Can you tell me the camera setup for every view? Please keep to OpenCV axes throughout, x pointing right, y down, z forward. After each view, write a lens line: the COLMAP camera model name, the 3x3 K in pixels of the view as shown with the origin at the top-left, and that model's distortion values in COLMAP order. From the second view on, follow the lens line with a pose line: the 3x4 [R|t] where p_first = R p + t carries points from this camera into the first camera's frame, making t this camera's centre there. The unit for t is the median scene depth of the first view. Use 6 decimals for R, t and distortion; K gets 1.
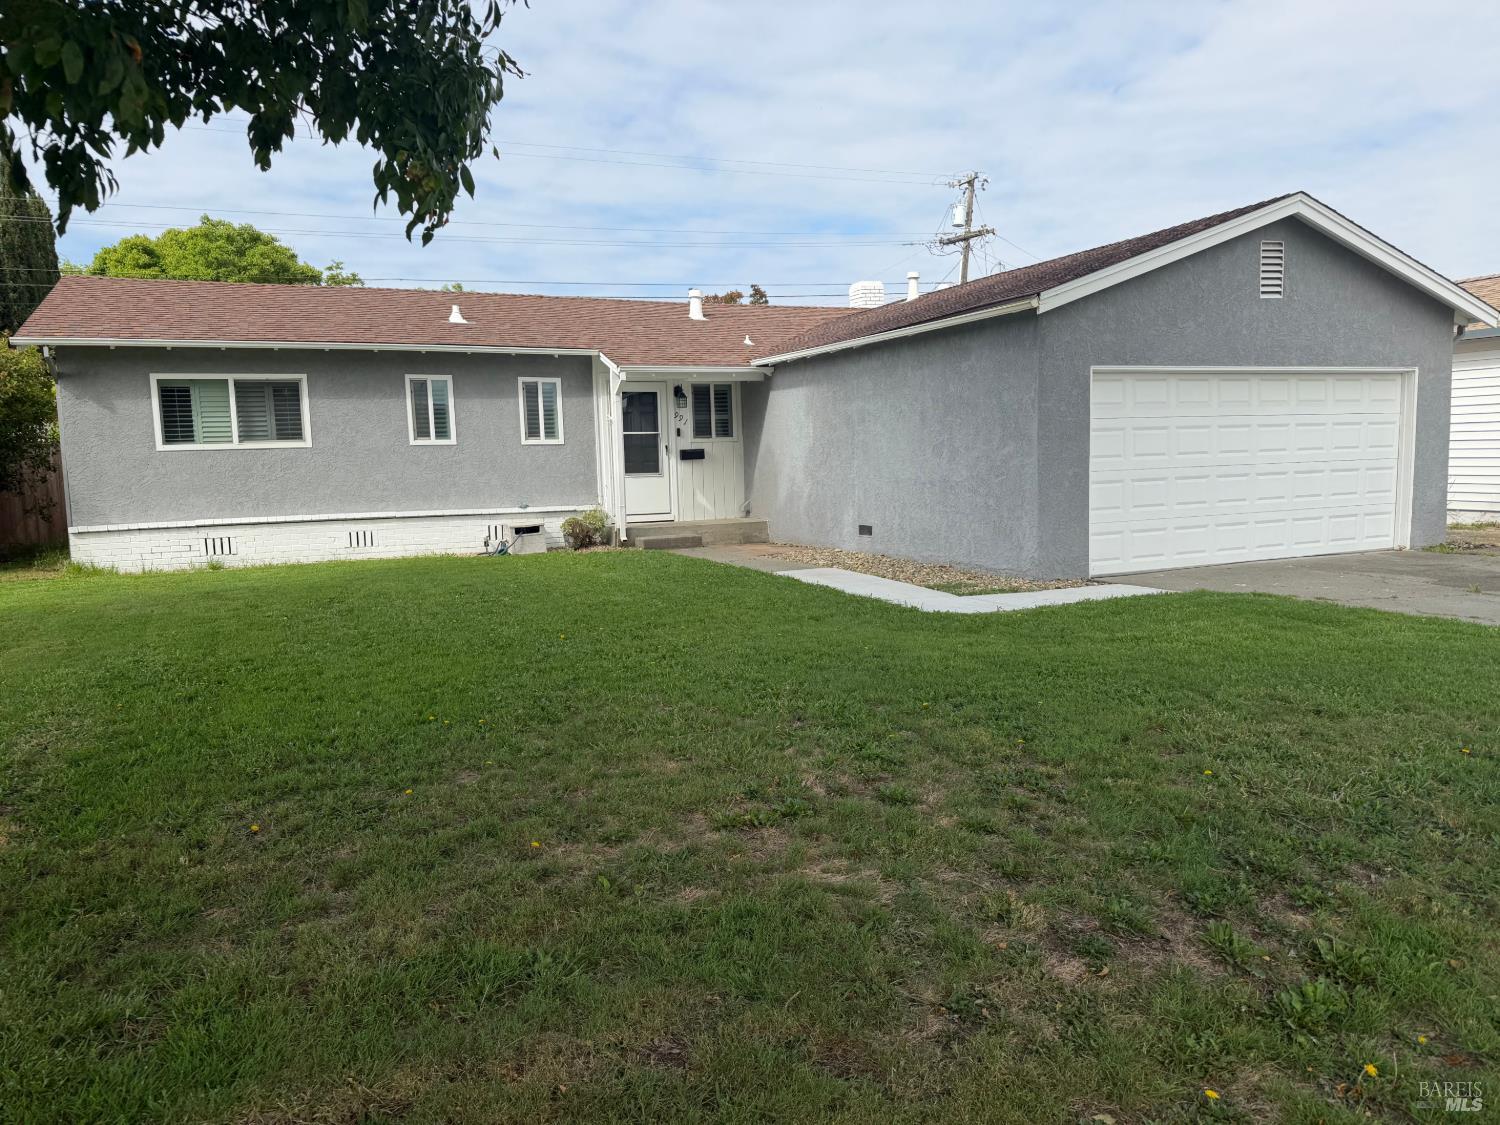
lens RADIAL K [[1045.8, 0, 749.9], [0, 1045.8, 570.6], [0, 0, 1]] dist [0.085388, -0.110715]
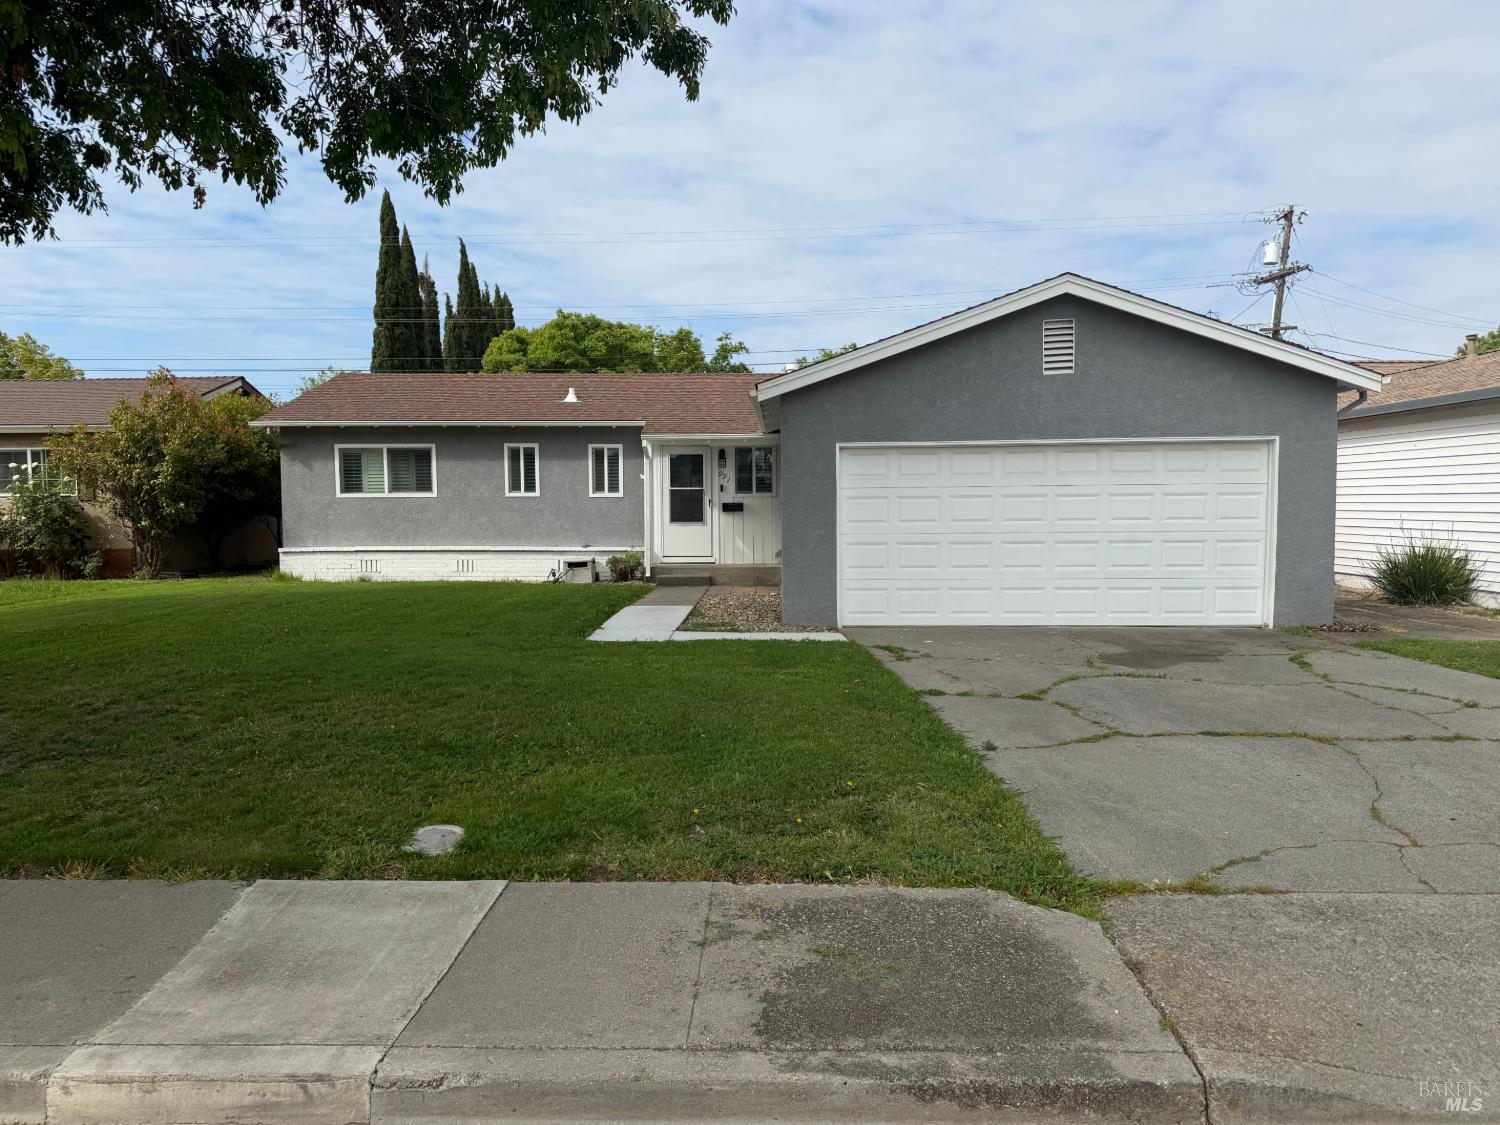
lens RADIAL K [[1045.8, 0, 758.7], [0, 1045.8, 576.4], [0, 0, 1]] dist [0.085388, -0.110715]
pose [[0.903070, 0.050993, -0.426456, 0.535856], [-0.065958, 0.997614, -0.020385, -0.013716], [0.424399, 0.046537, 0.904279, -0.046625]]
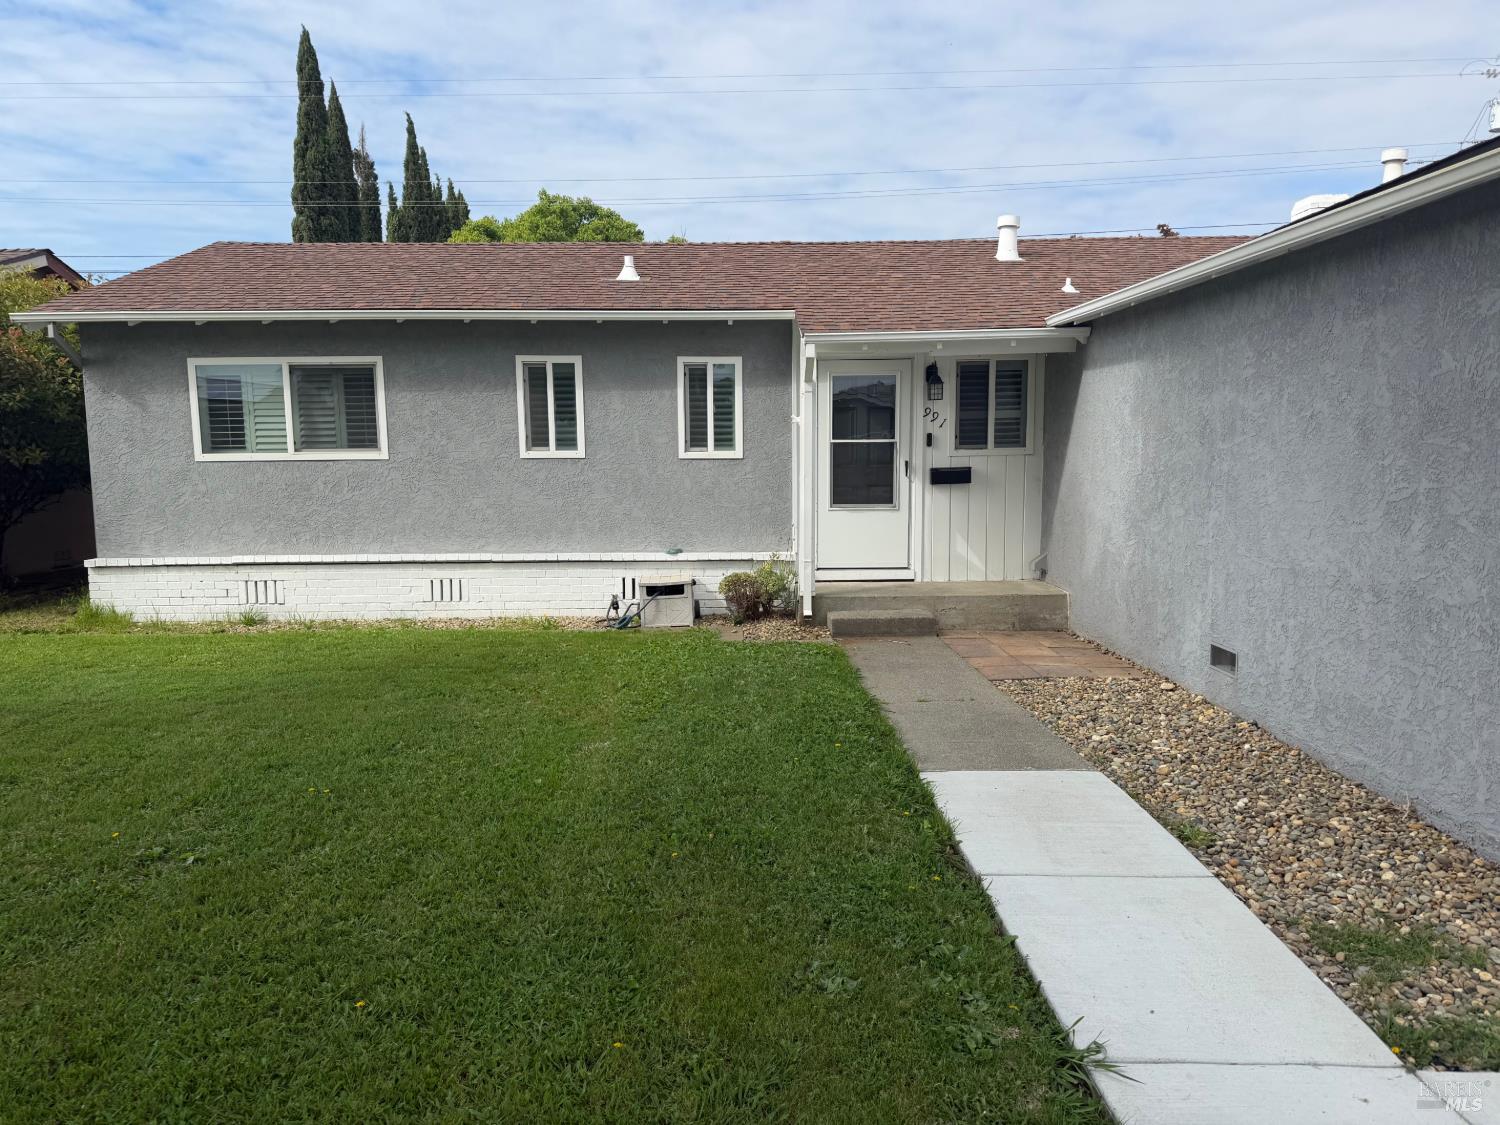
lens RADIAL K [[1045.8, 0, 736.6], [0, 1045.8, 576.8], [0, 0, 1]] dist [0.085388, -0.110715]
pose [[0.914143, 0.068021, -0.399644, 0.091527], [-0.058621, 0.997641, 0.035713, -0.075036], [0.401131, -0.009219, 0.915974, 0.431105]]
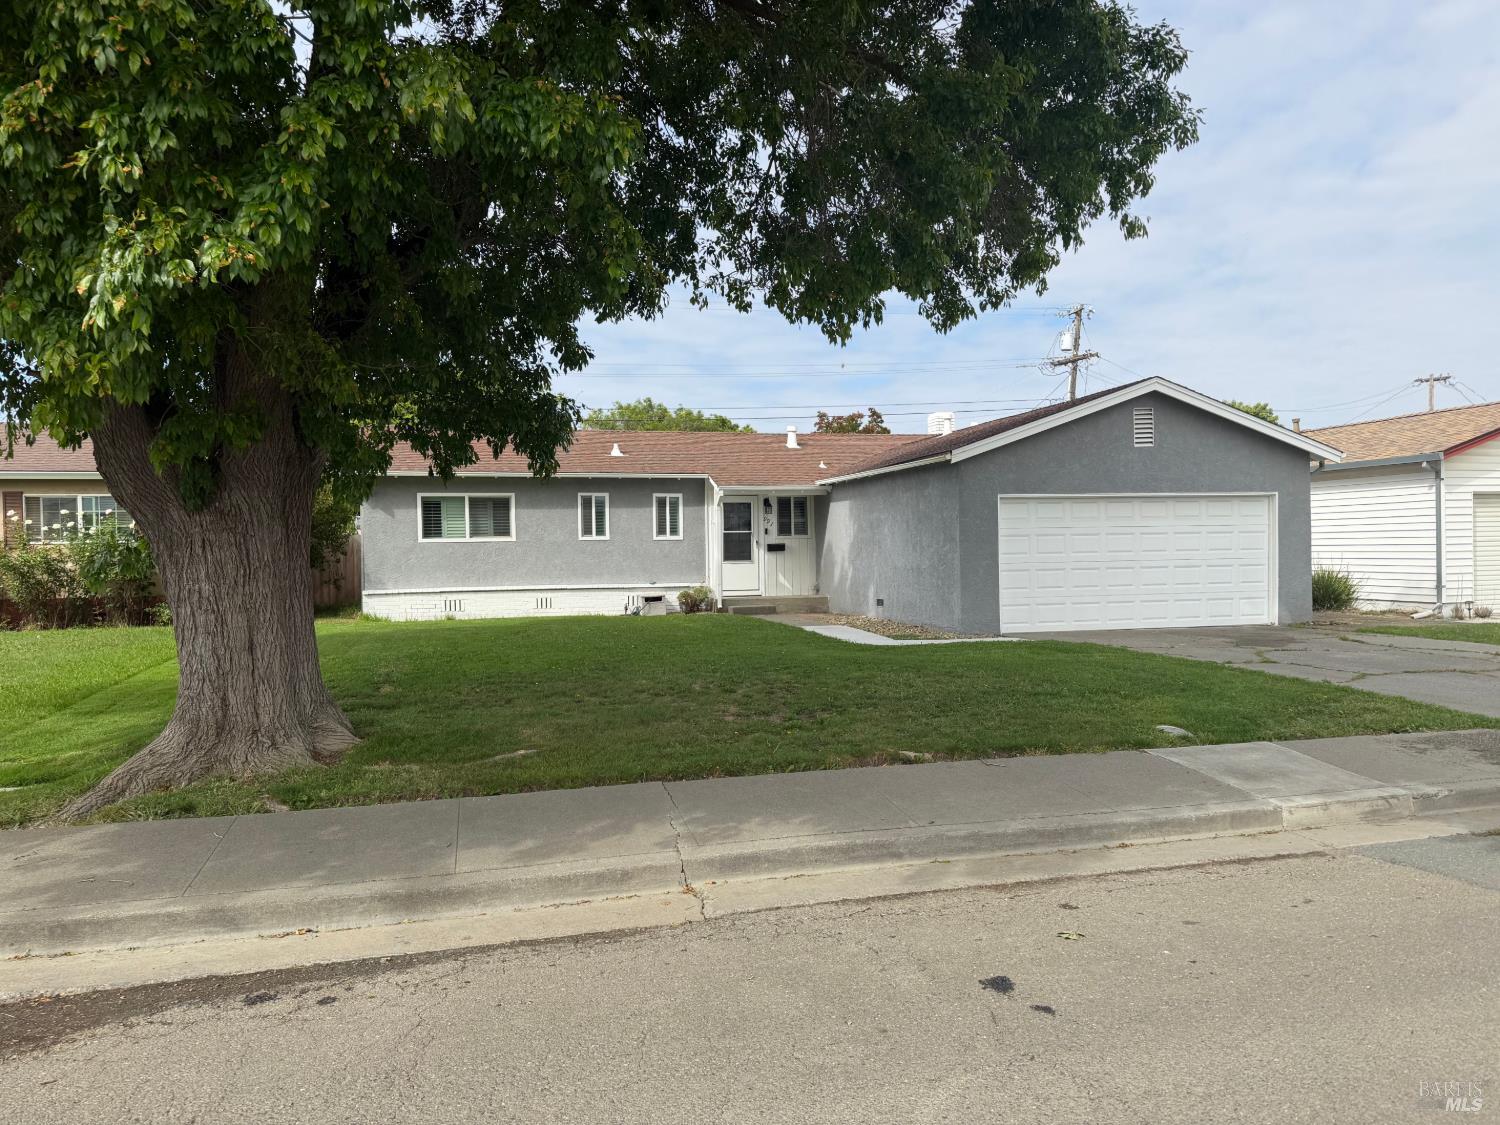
lens RADIAL K [[1045.8, 0, 764.1], [0, 1045.8, 571.5], [0, 0, 1]] dist [0.085388, -0.110715]
pose [[0.986469, 0.015544, -0.163212, 0.173004], [-0.029433, 0.996112, -0.083029, 0.038655], [0.161287, 0.086709, 0.983091, -0.390087]]
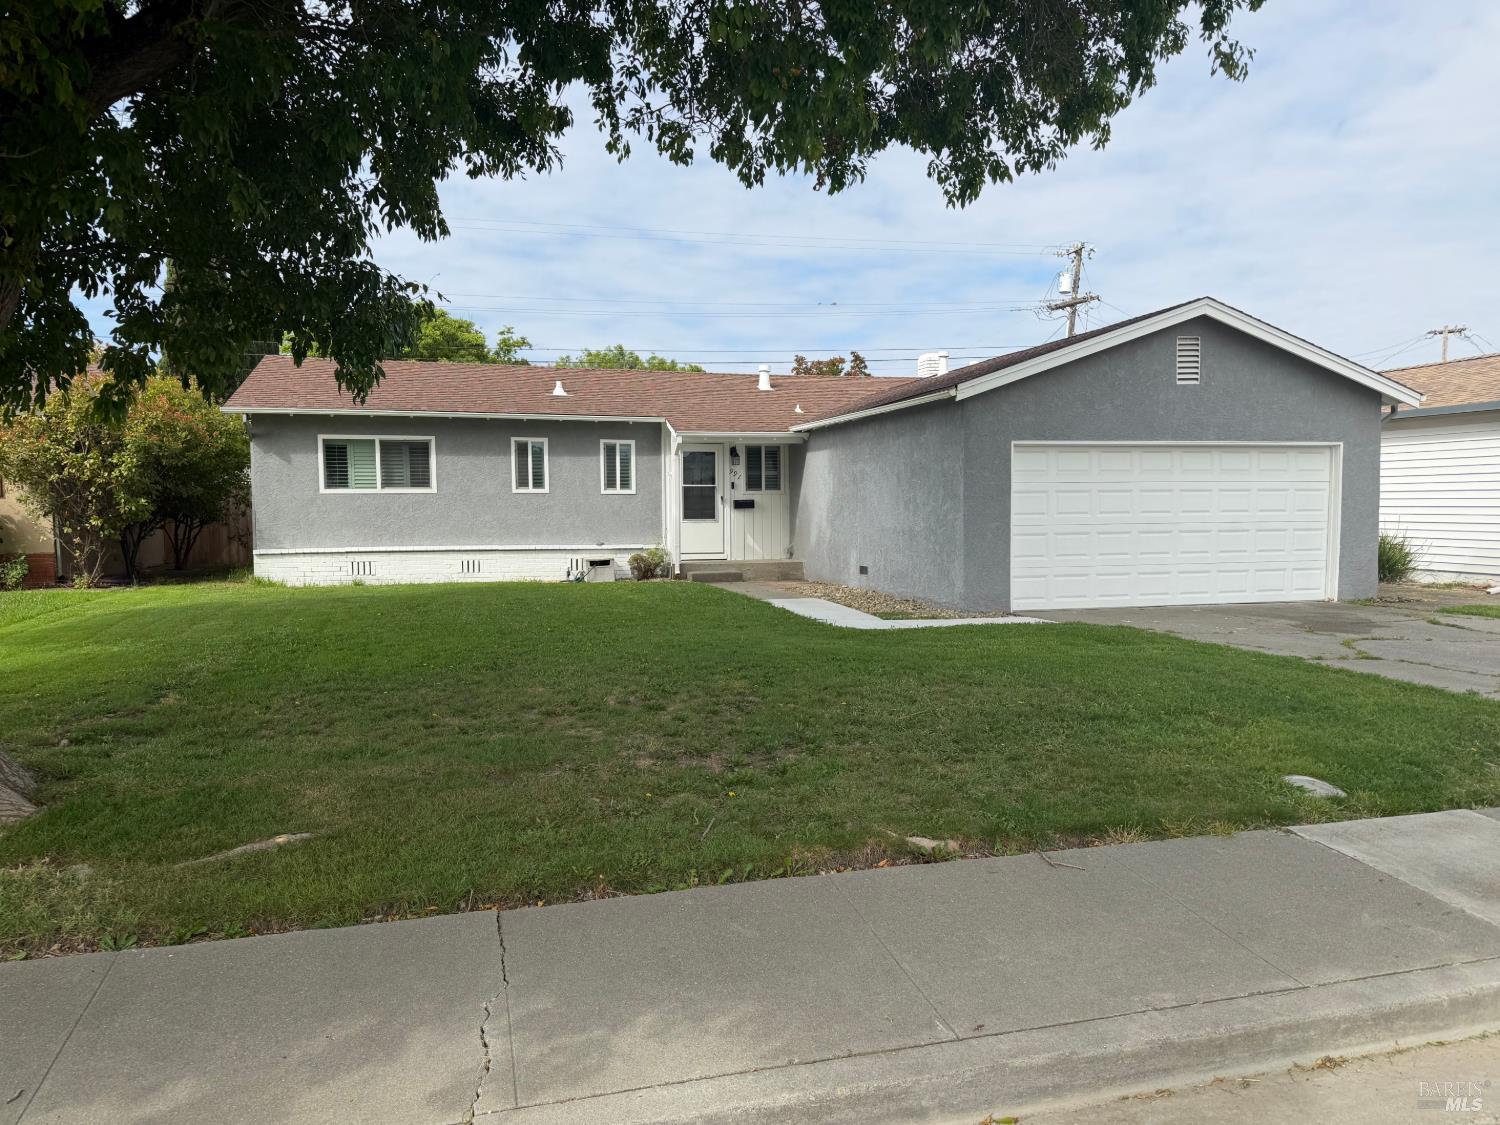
lens RADIAL K [[1045.8, 0, 760.0], [0, 1045.8, 575.5], [0, 0, 1]] dist [0.085388, -0.110715]
pose [[0.988869, 0.030661, -0.145595, 0.155960], [-0.036652, 0.998581, -0.038647, 0.016810], [0.144203, 0.043553, 0.988589, -0.188595]]
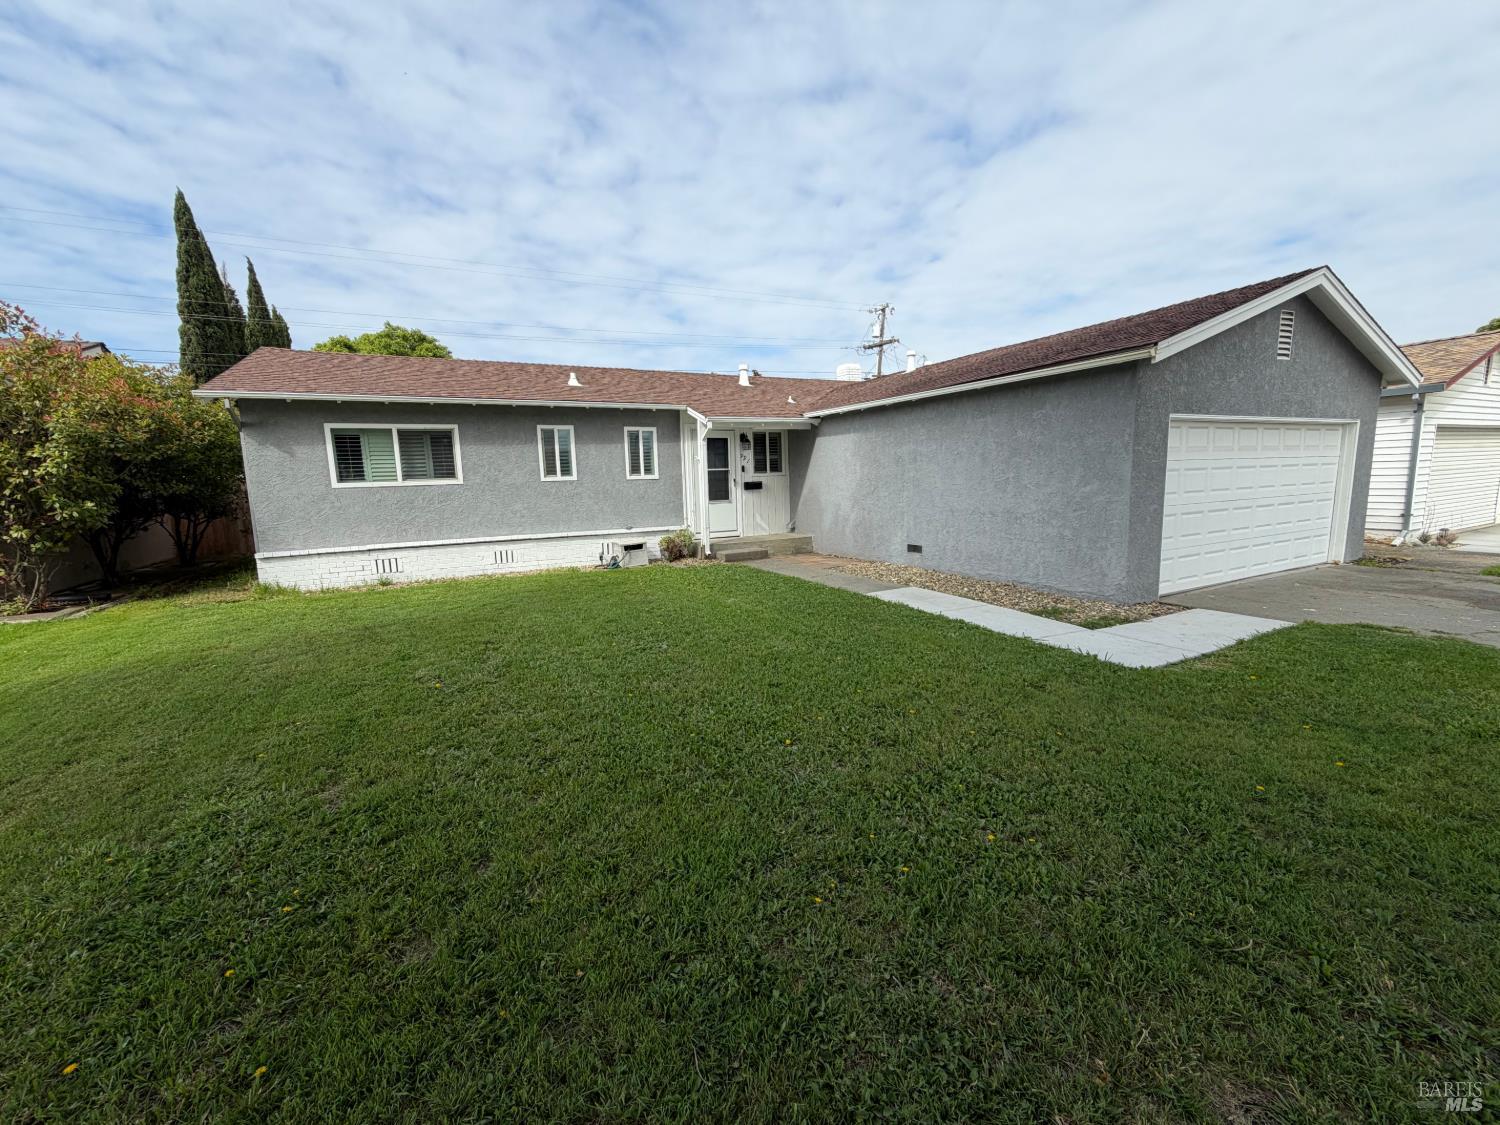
lens RADIAL K [[597.7, 0, 743.5], [0, 597.7, 558.1], [0, 0, 1]] dist [0.000293, 0.000202]
pose [[0.998930, -0.008199, 0.045512, -0.115840], [0.007180, 0.999721, 0.022507, -0.042131], [-0.045684, -0.022156, 0.998710, 0.278946]]
